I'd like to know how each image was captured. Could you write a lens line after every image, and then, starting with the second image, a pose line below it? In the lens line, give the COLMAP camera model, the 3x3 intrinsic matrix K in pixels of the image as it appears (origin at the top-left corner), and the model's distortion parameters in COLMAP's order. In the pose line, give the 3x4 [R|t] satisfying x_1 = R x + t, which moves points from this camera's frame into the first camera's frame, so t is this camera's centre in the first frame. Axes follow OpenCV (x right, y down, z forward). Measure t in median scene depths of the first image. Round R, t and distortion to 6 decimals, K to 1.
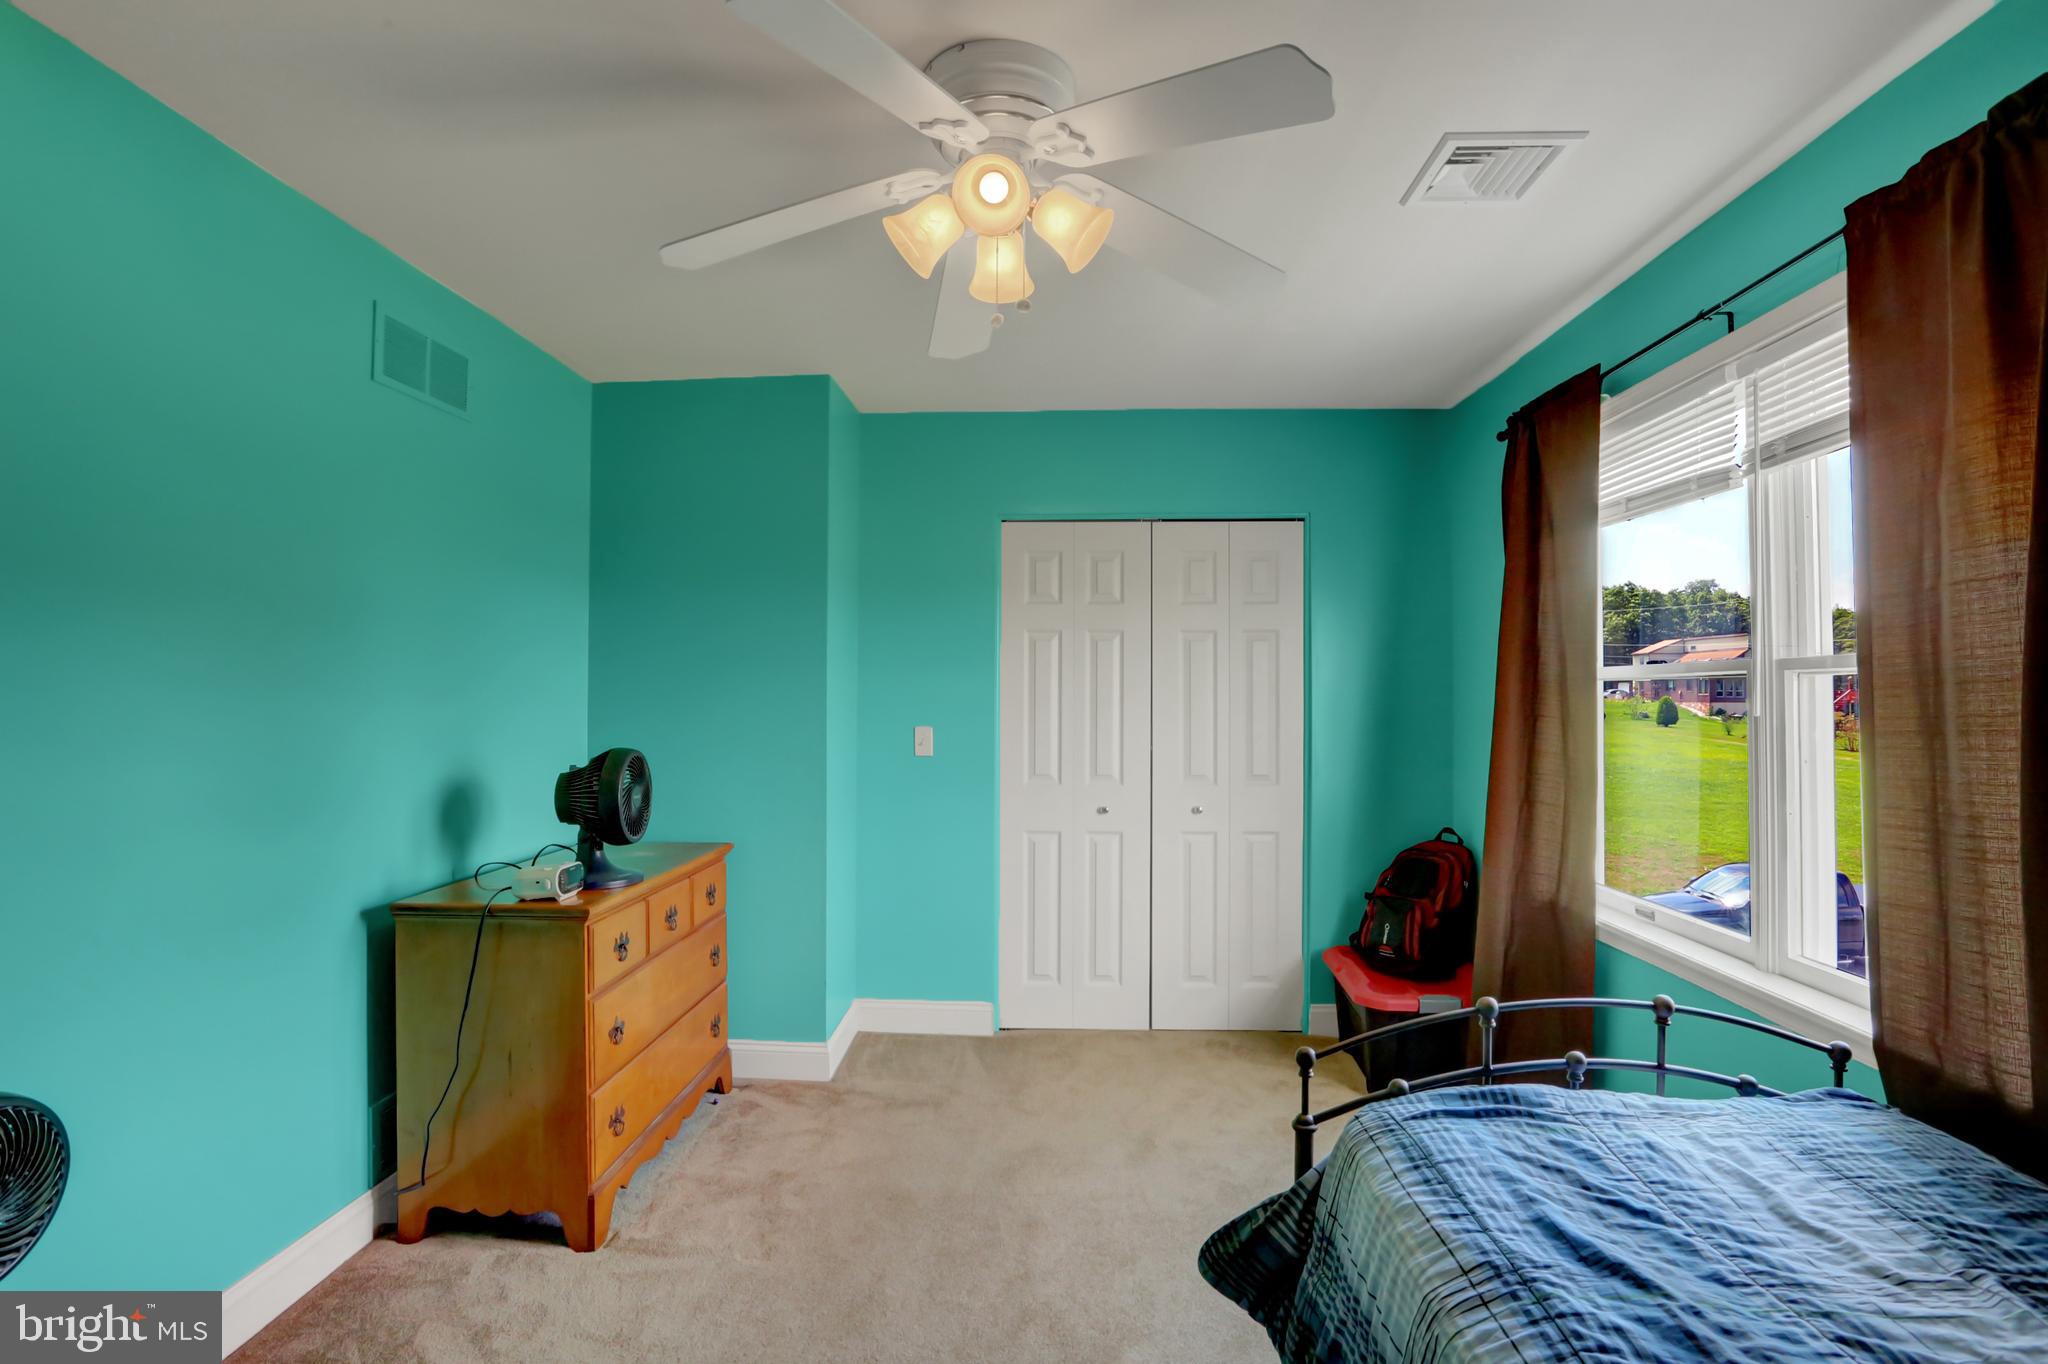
lens RADIAL K [[1014.4, 0, 1024.0], [0, 1014.4, 682.0], [0, 0, 1]] dist [-0.041589, 0.011396]
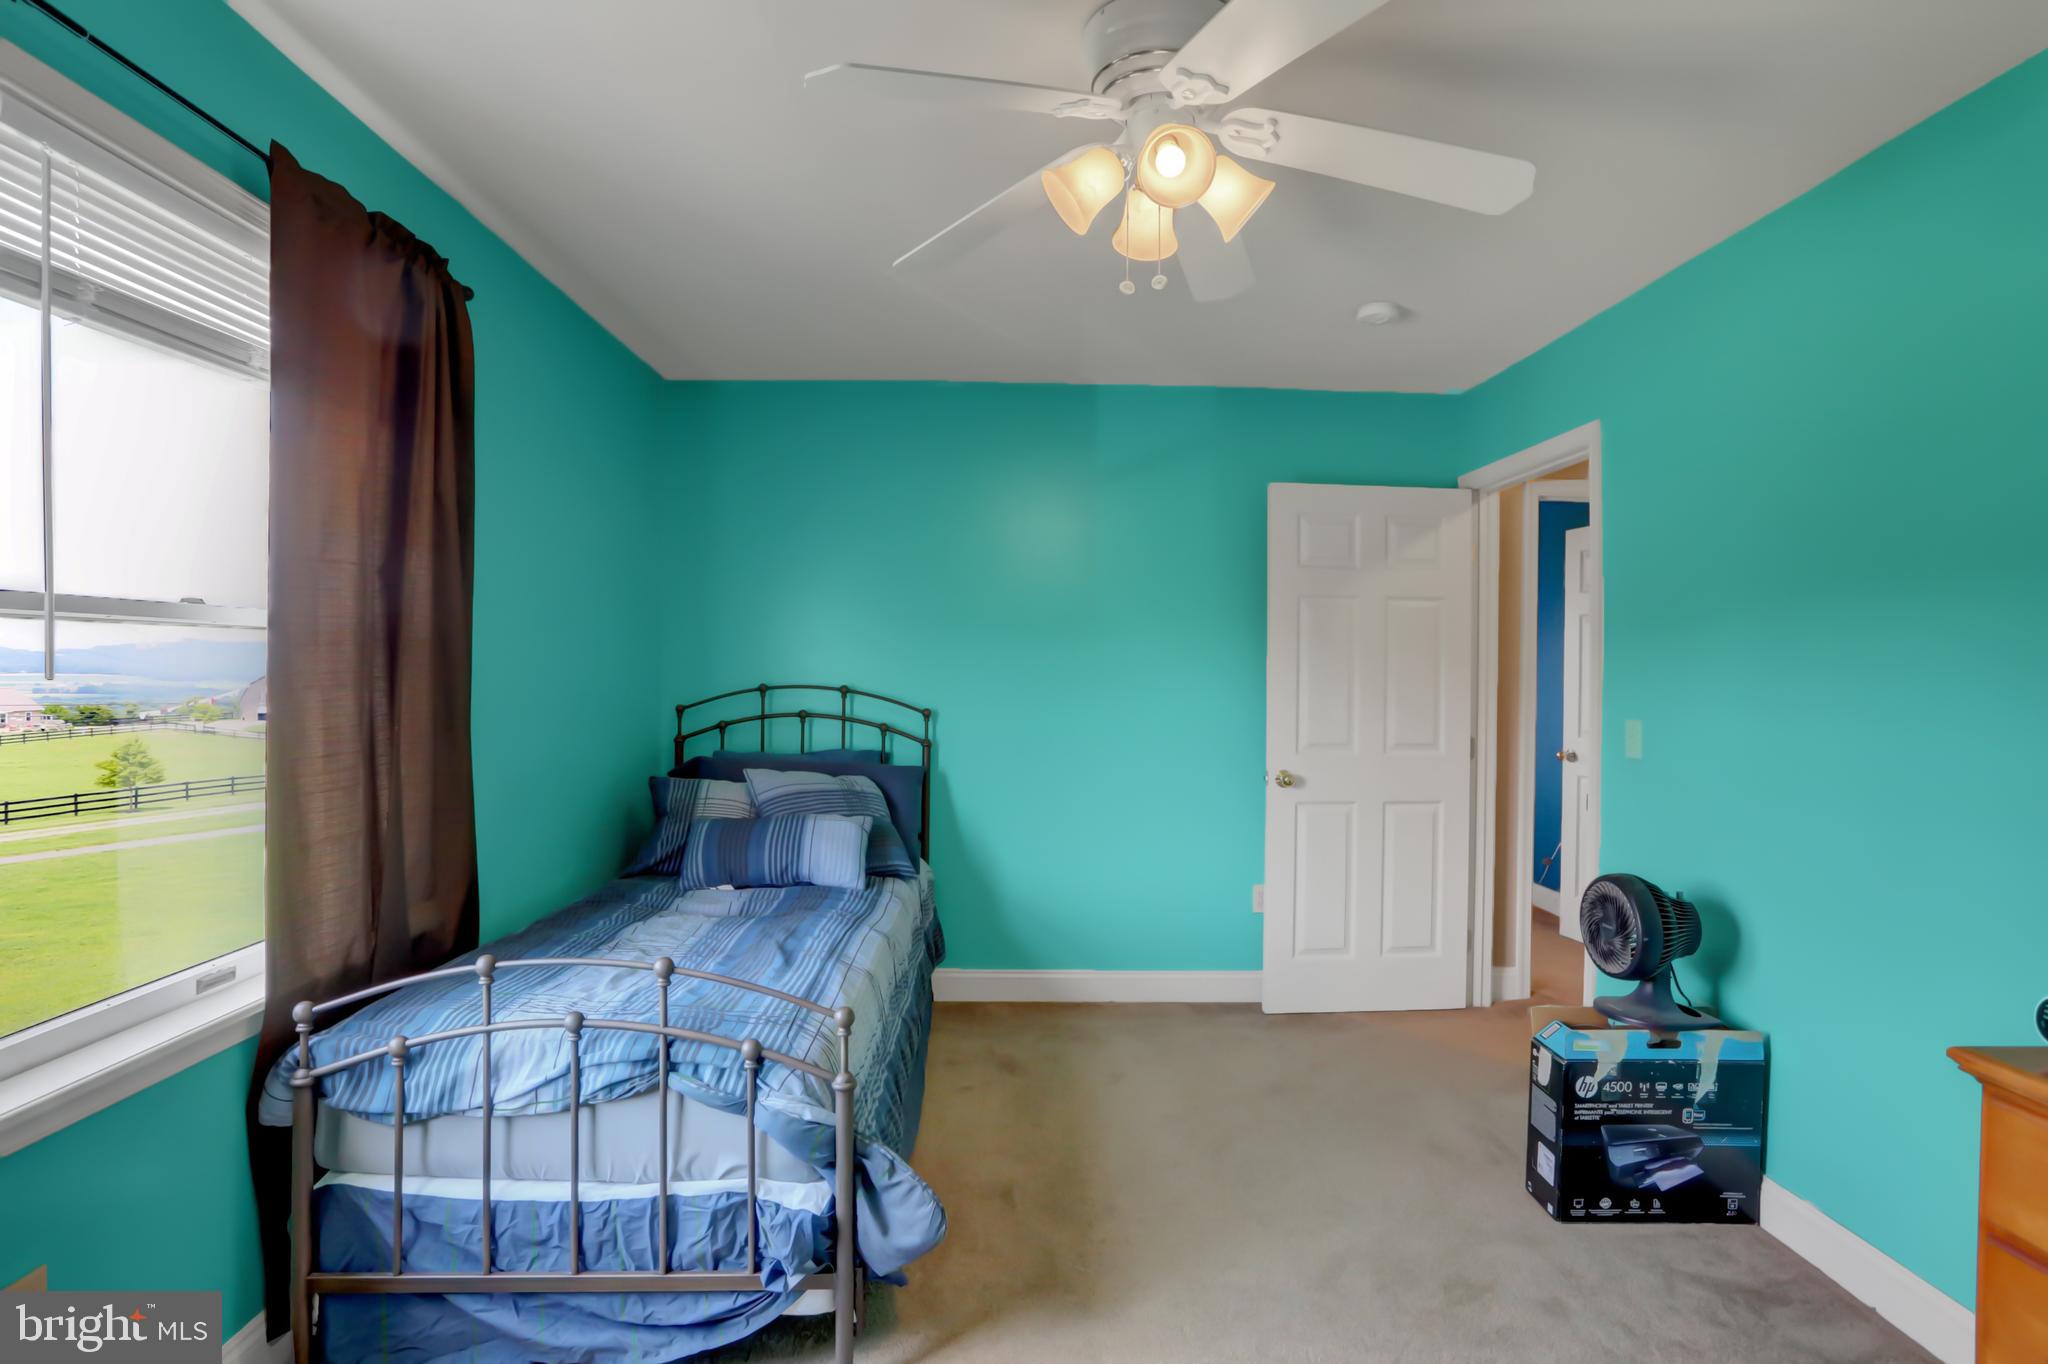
lens RADIAL K [[1014.4, 0, 1024.0], [0, 1014.4, 682.0], [0, 0, 1]] dist [-0.041589, 0.011396]
pose [[-0.997573, -0.006374, -0.069342, 0.166347], [-0.006882, 0.999951, 0.007088, 0.035274], [0.069294, 0.007548, -0.997568, 2.015526]]
